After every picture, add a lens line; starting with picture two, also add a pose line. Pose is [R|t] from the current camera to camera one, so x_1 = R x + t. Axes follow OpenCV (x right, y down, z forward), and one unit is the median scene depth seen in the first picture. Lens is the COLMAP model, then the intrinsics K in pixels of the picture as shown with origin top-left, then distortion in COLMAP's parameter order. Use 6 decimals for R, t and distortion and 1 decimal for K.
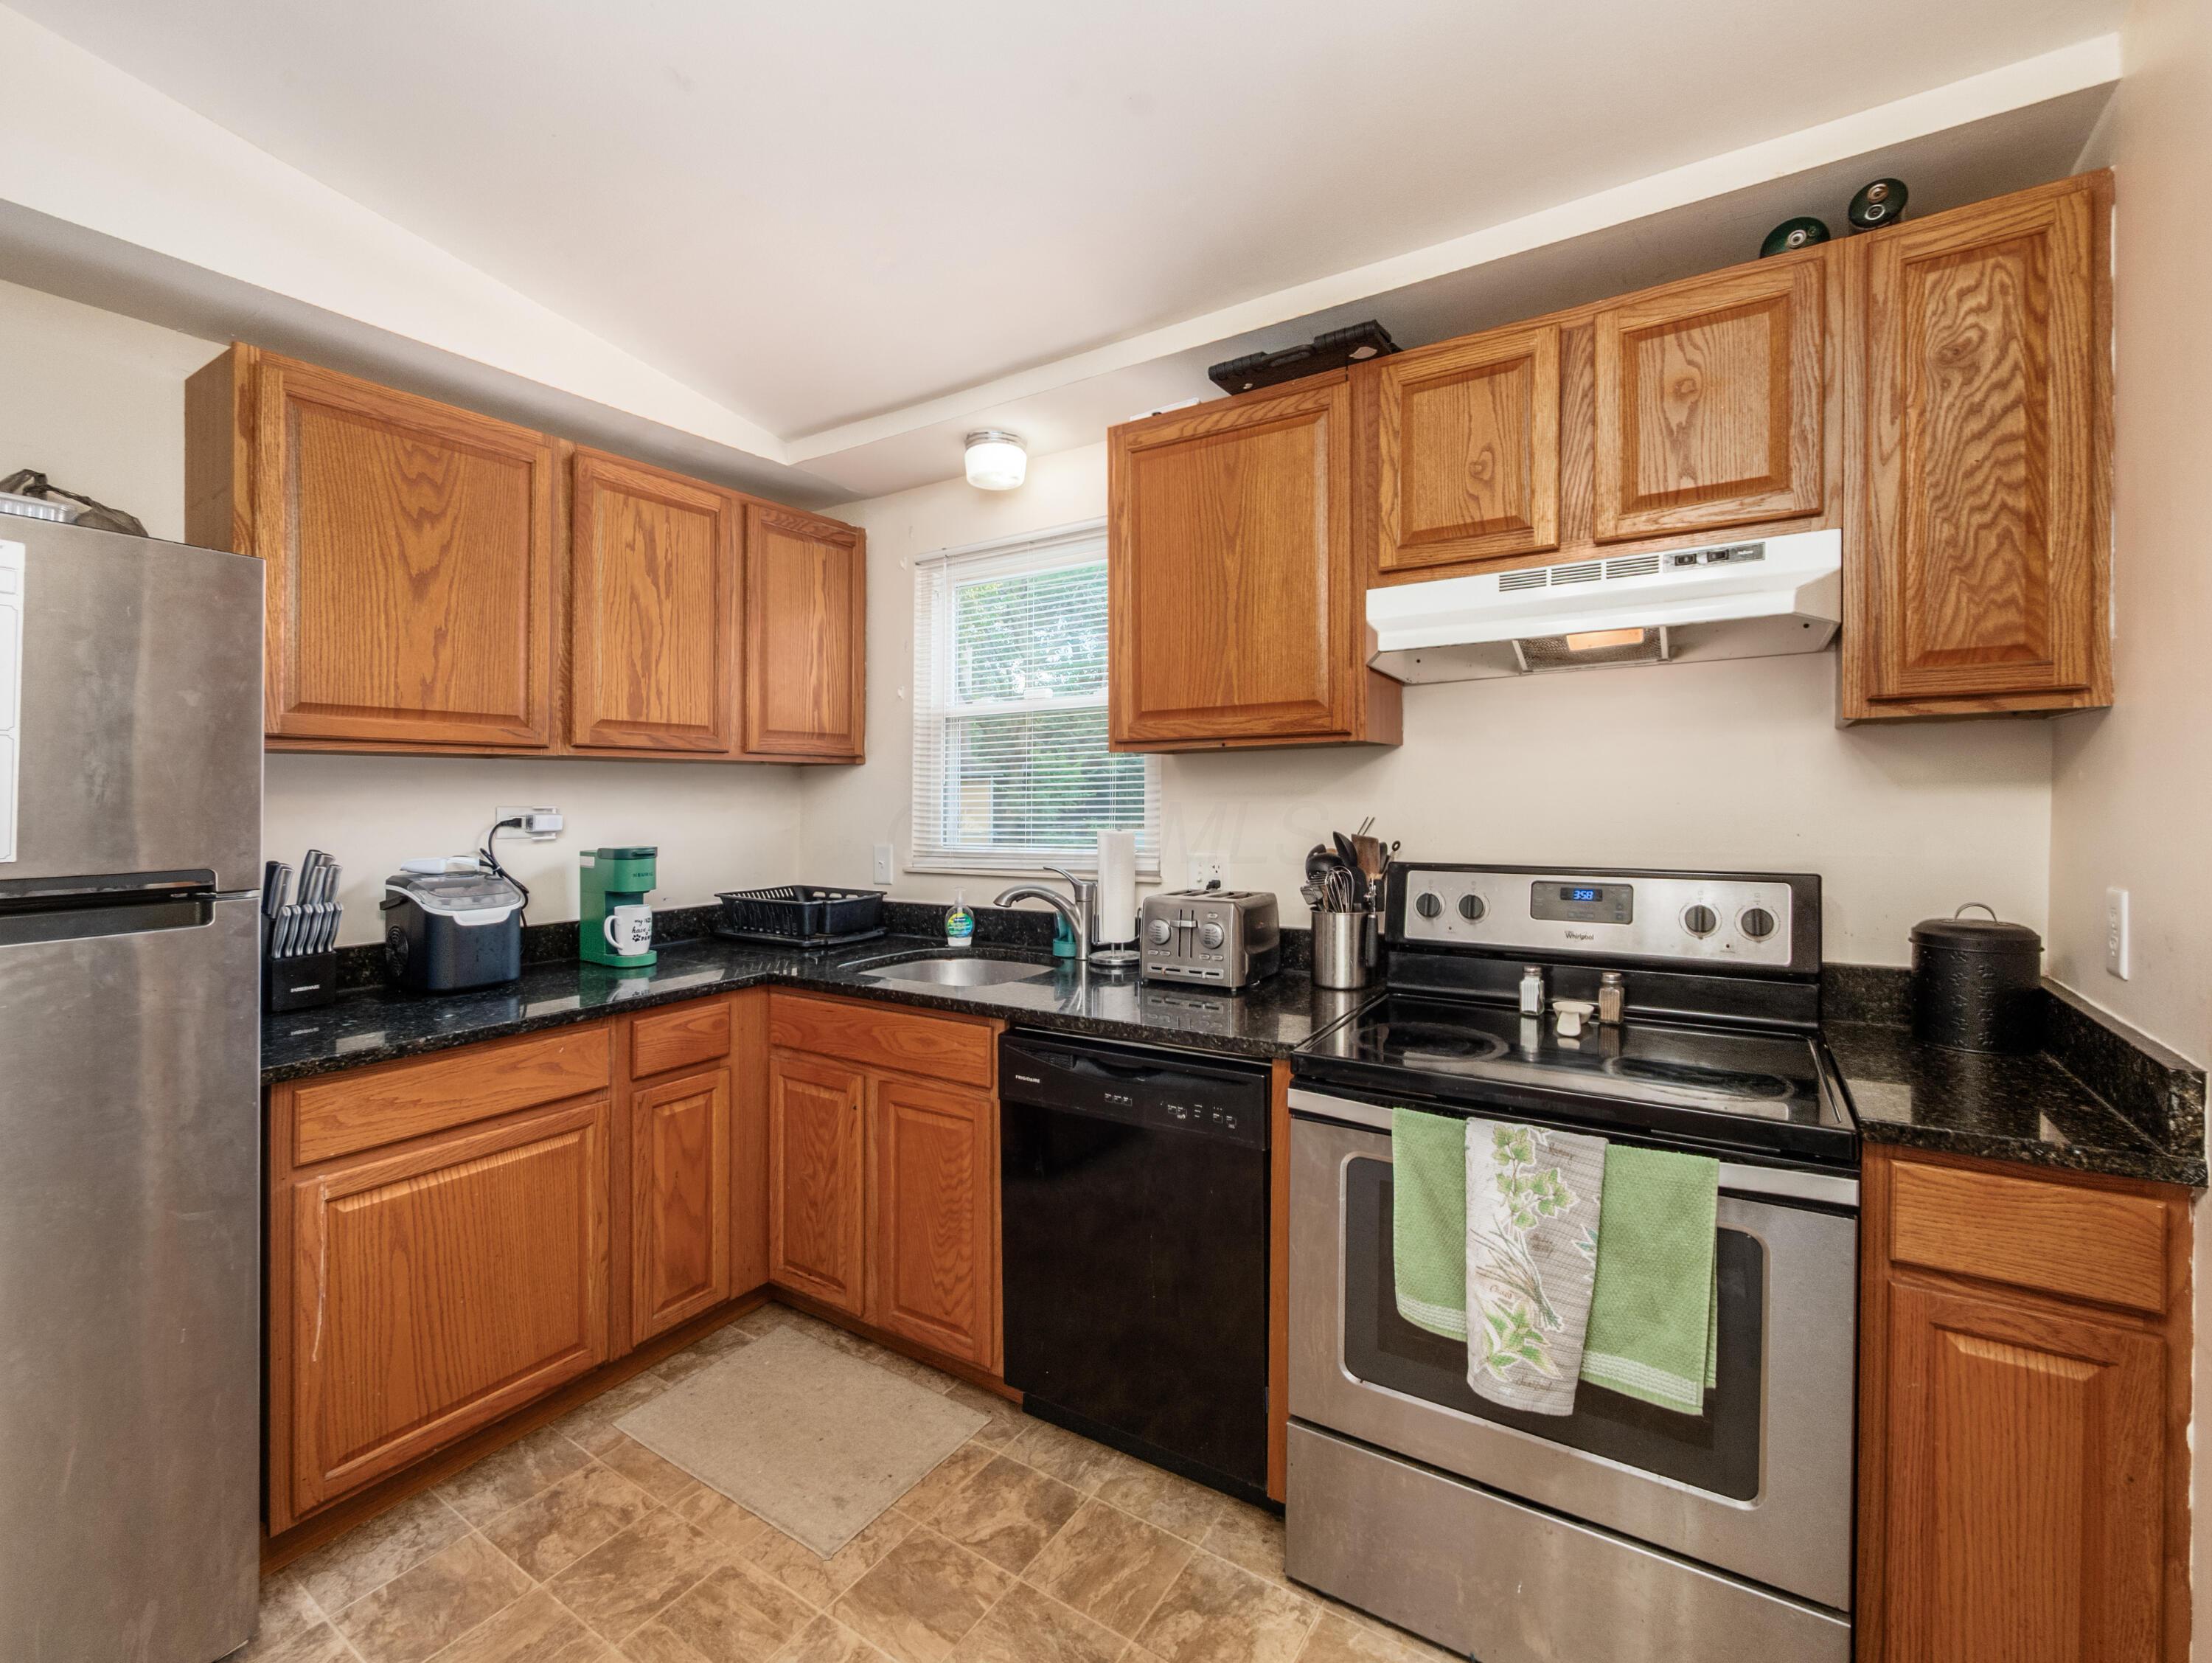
lens RADIAL K [[962.9, 0, 1112.8], [0, 962.9, 786.8], [0, 0, 1]] dist [-0.000893, 0.000485]
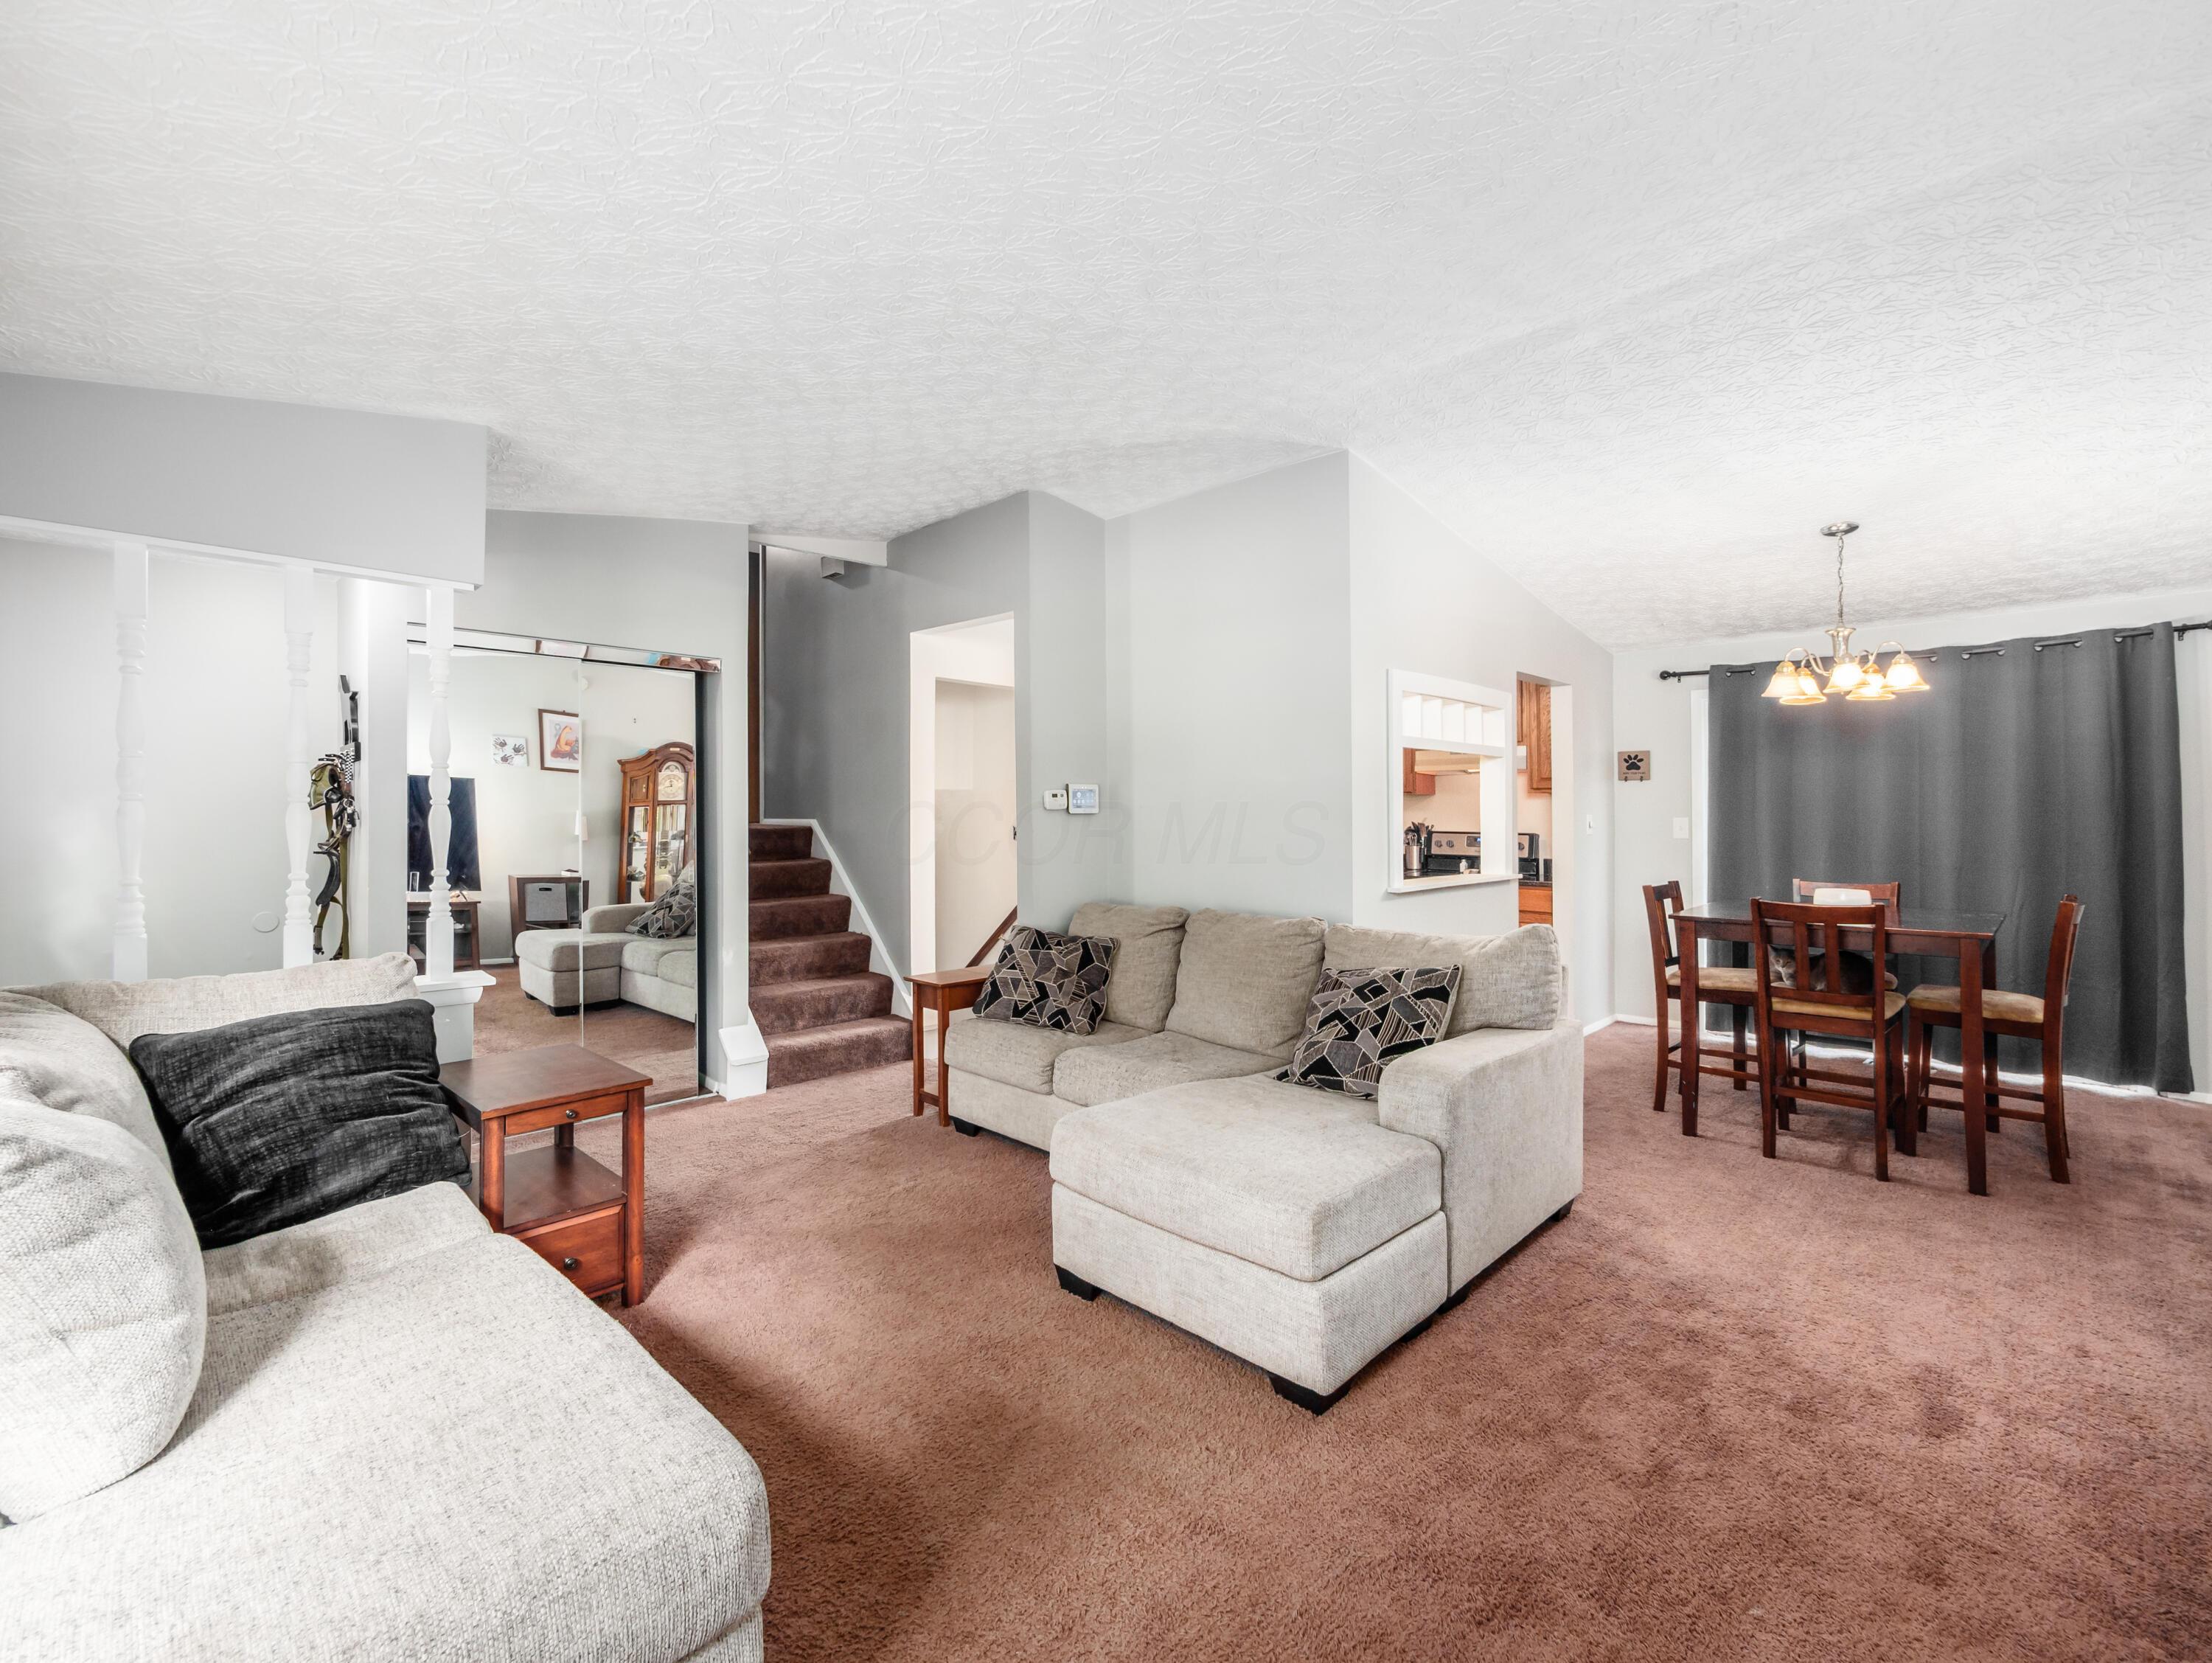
lens RADIAL K [[962.9, 0, 1112.8], [0, 962.9, 786.8], [0, 0, 1]] dist [-0.000893, 0.000485]
pose [[0.975058, 0.002838, -0.221931, -0.031324], [-0.004398, 0.999969, -0.006531, -0.046850], [0.221906, 0.007344, 0.975040, -2.442513]]
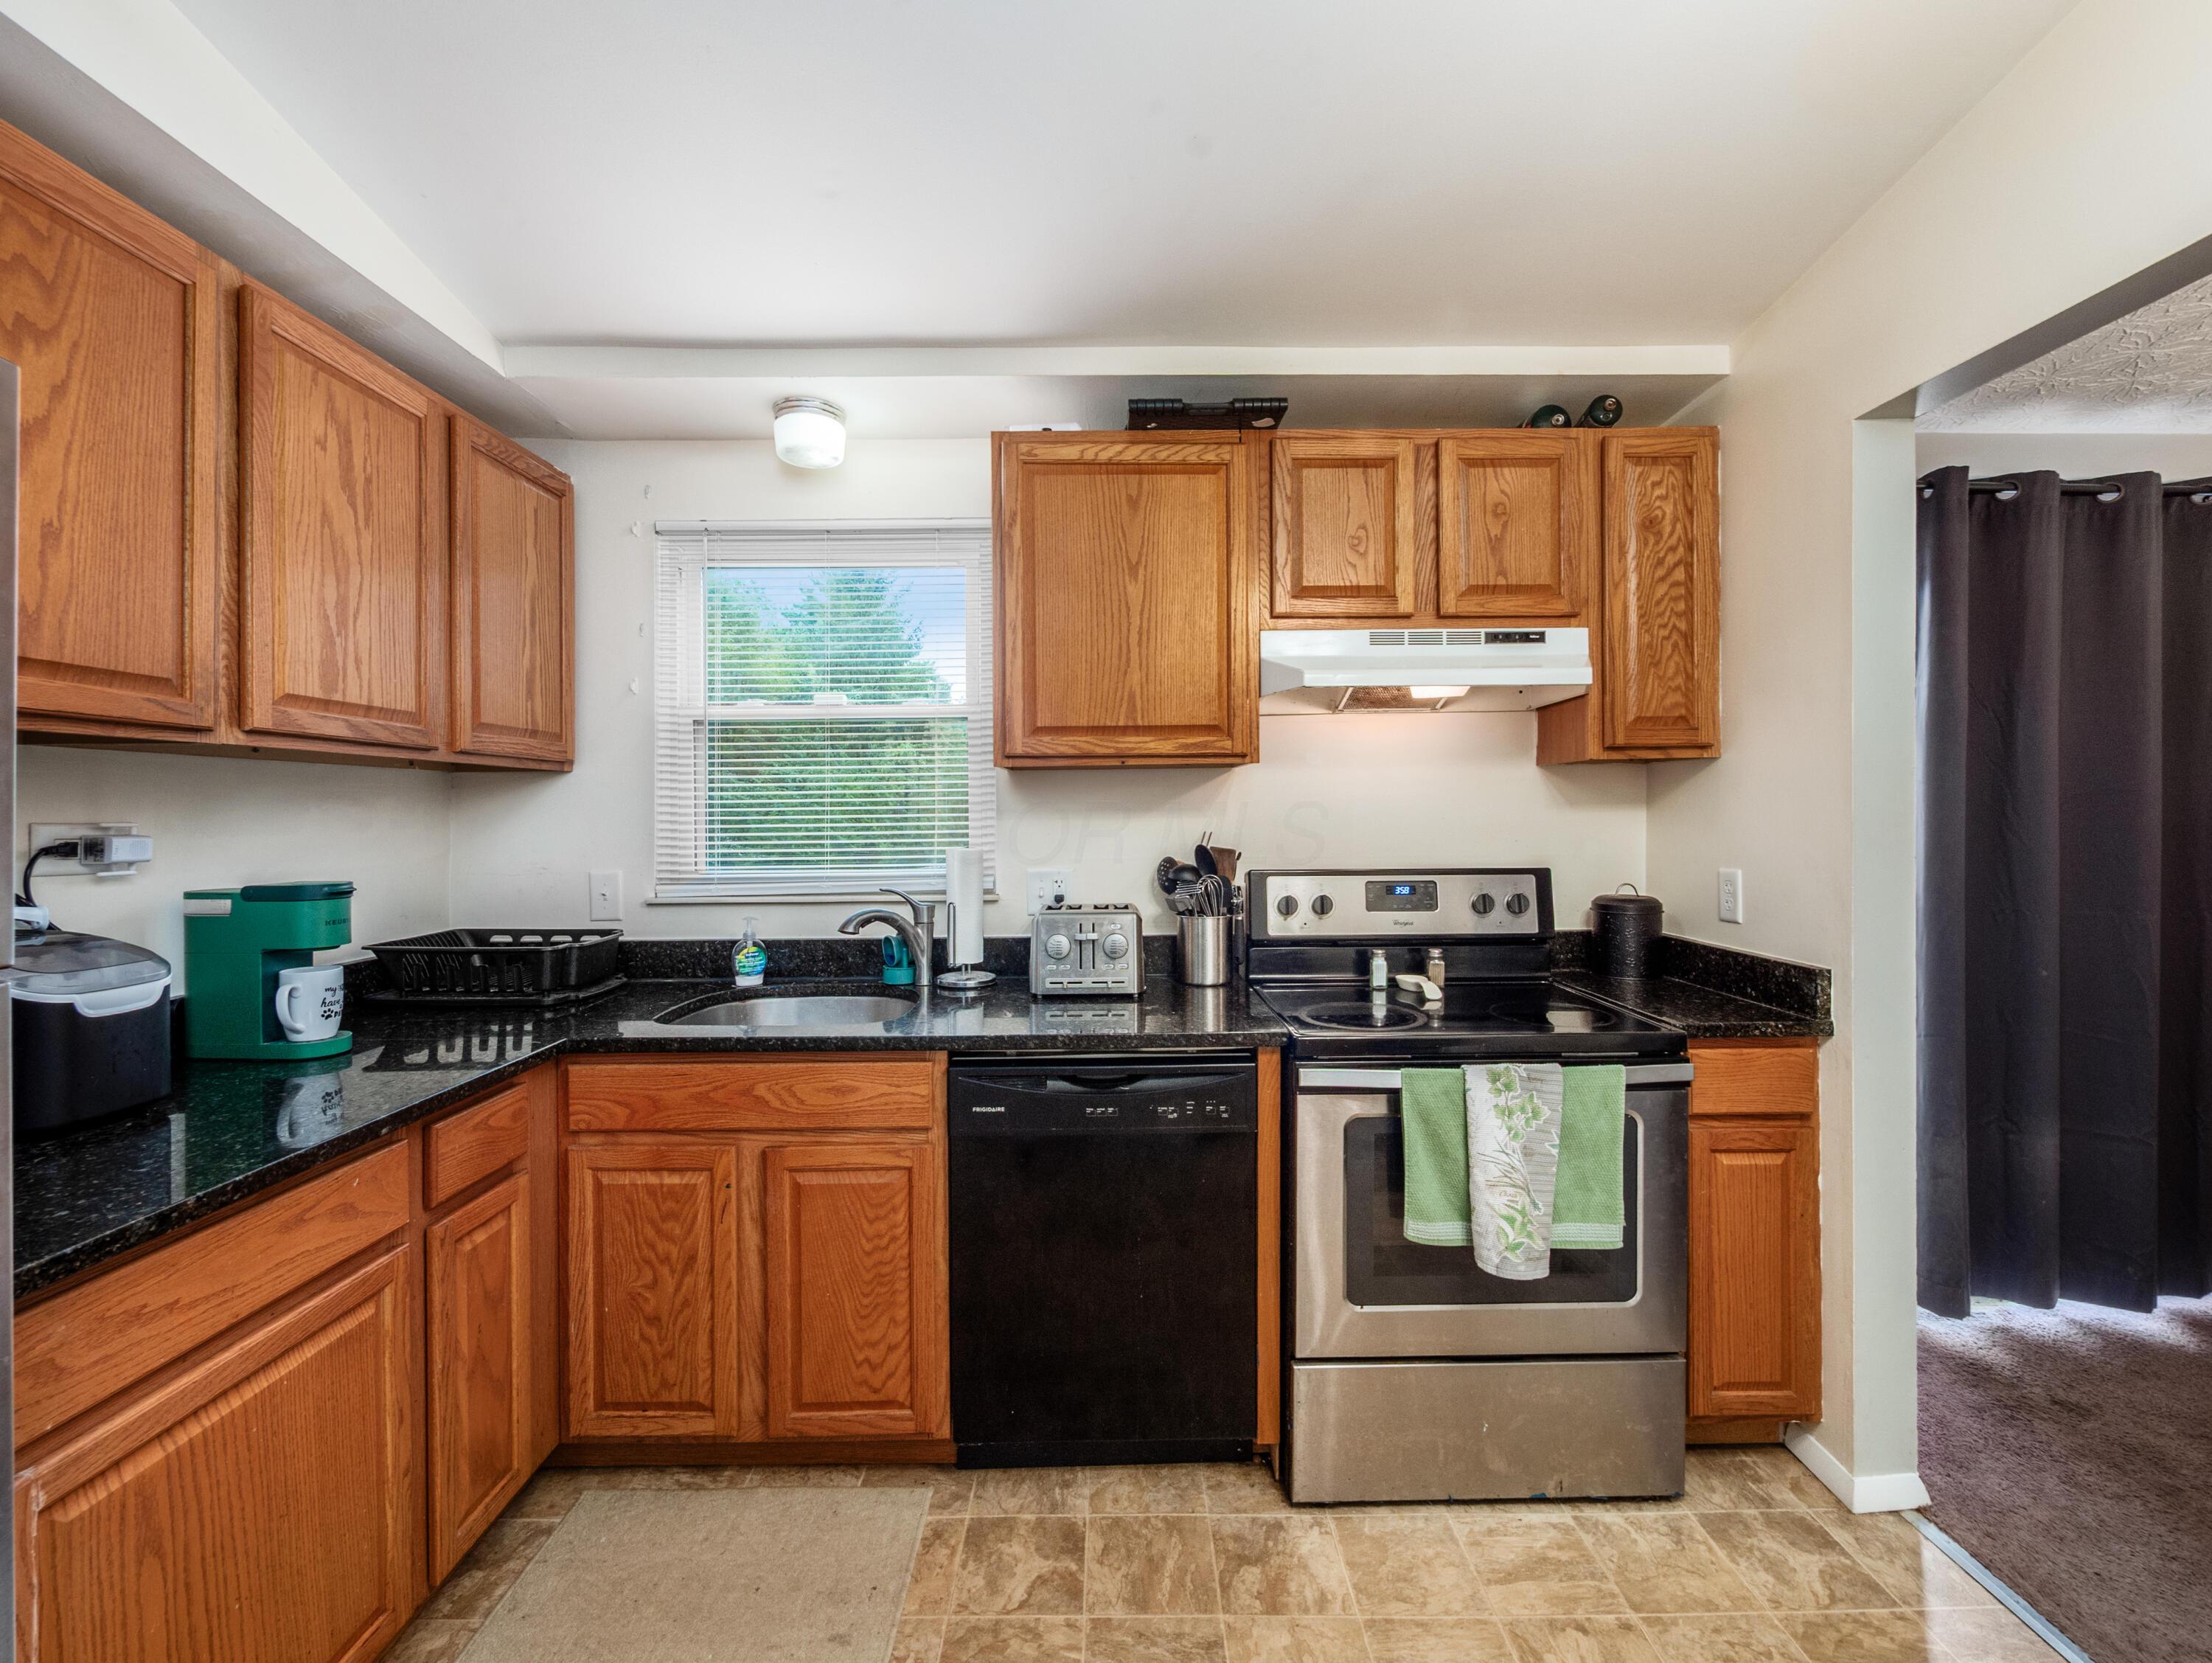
lens RADIAL K [[952.0, 0, 1109.0], [0, 952.0, 809.7], [0, 0, 1]] dist [-0.001015, -0.000285]
pose [[0.835618, 0.006655, 0.549271, -0.475583], [-0.006409, 0.999977, -0.002365, 0.010382], [-0.549274, -0.001544, 0.835641, 0.147405]]
